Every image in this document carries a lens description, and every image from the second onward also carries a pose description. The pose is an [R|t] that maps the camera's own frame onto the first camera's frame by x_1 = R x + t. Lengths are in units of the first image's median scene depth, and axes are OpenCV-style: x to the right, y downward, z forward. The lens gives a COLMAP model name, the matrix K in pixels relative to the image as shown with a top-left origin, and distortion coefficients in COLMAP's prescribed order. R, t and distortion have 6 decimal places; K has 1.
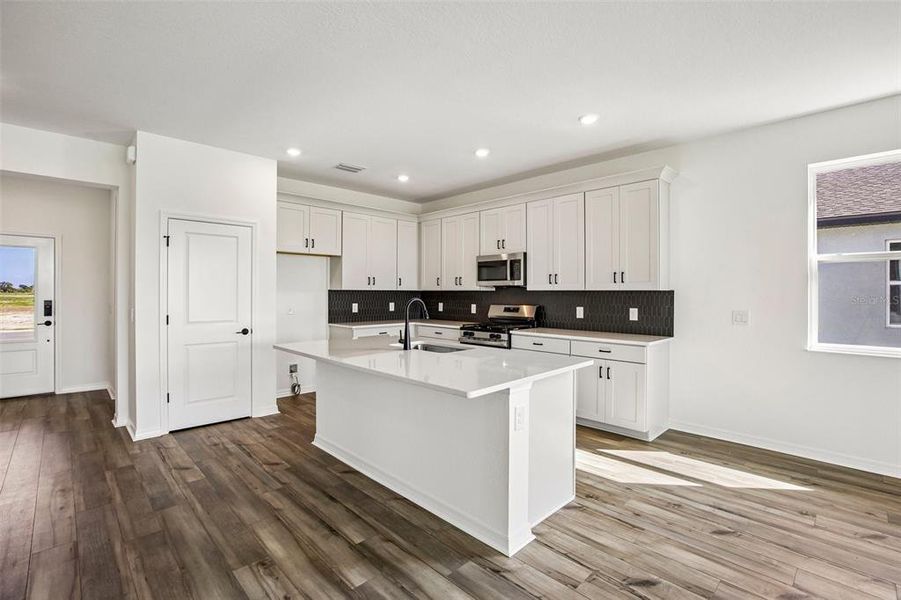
lens RADIAL K [[412.0, 0, 454.6], [0, 412.0, 296.1], [0, 0, 1]] dist [-0.035829, 0.007143]
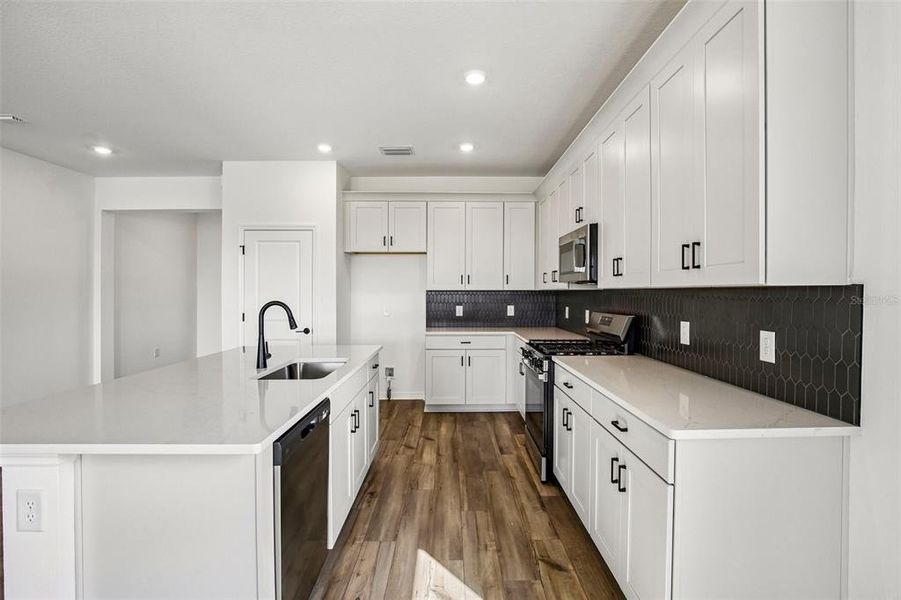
lens RADIAL K [[412.0, 0, 456.0], [0, 412.0, 293.6], [0, 0, 1]] dist [-0.035829, 0.007143]
pose [[0.721985, -0.001862, -0.691906, 0.496442], [-0.002871, 0.999980, -0.005687, -0.003662], [0.691902, 0.006092, 0.721965, 0.514229]]
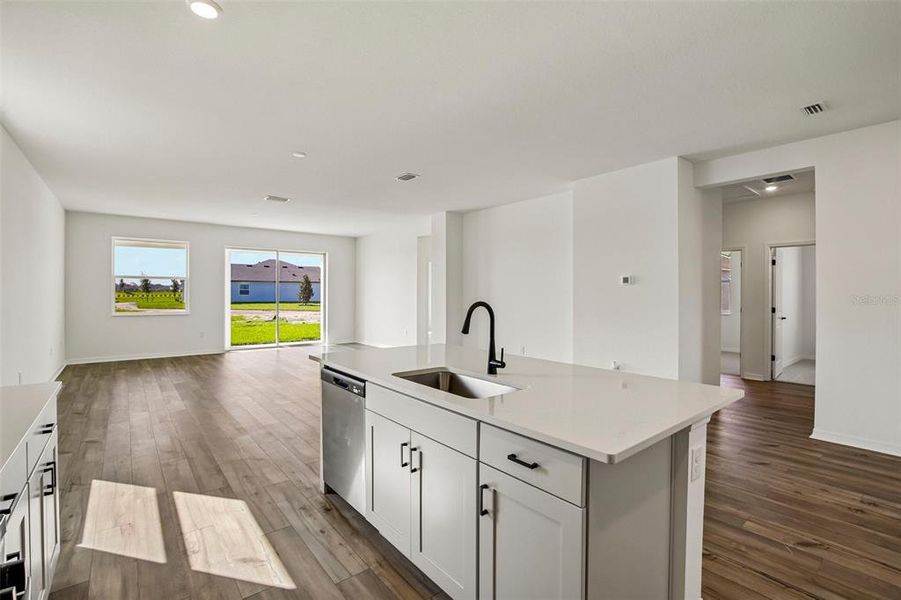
lens RADIAL K [[412.0, 0, 459.8], [0, 412.0, 285.4], [0, 0, 1]] dist [-0.035829, 0.007143]
pose [[-0.996504, -0.004976, 0.083401, -0.087653], [-0.005570, 0.999961, -0.006889, -0.012964], [-0.083363, -0.007330, -0.996492, 1.265680]]
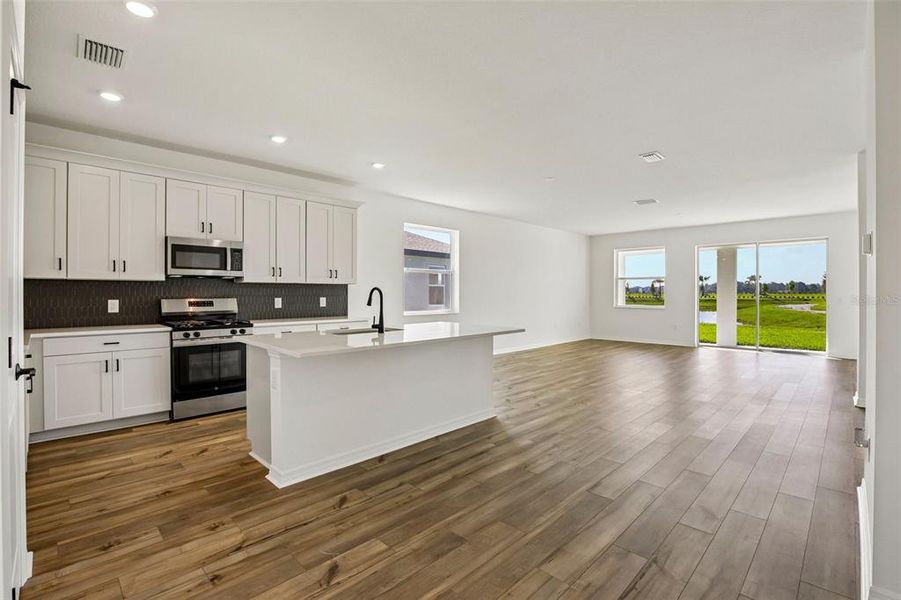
lens RADIAL K [[412.0, 0, 457.3], [0, 412.0, 294.6], [0, 0, 1]] dist [-0.035829, 0.007143]
pose [[-0.019052, -0.007950, 0.999787, -0.913539], [0.006929, 0.999943, 0.008083, 0.013393], [-0.999794, 0.007081, -0.018995, 0.597526]]
